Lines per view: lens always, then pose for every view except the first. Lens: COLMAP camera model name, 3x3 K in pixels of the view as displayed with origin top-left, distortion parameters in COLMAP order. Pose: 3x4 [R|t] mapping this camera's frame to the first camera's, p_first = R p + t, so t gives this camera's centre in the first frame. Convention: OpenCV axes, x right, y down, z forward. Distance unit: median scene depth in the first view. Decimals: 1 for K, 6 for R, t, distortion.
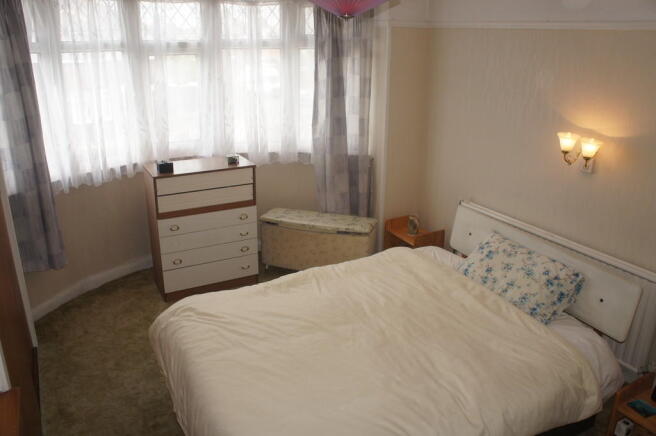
lens RADIAL K [[521.5, 0, 328.0], [0, 521.5, 218.0], [0, 0, 1]] dist [-0.138807, 0.107683]
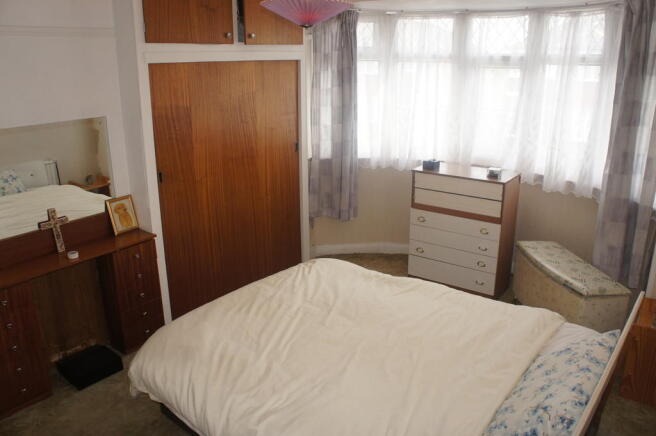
lens RADIAL K [[521.5, 0, 328.0], [0, 521.5, 218.0], [0, 0, 1]] dist [-0.138807, 0.107683]
pose [[0.403587, 0.257385, -0.877992, 0.572439], [-0.290163, 0.946086, 0.143967, -0.081369], [0.867711, 0.196658, 0.456512, 0.291967]]
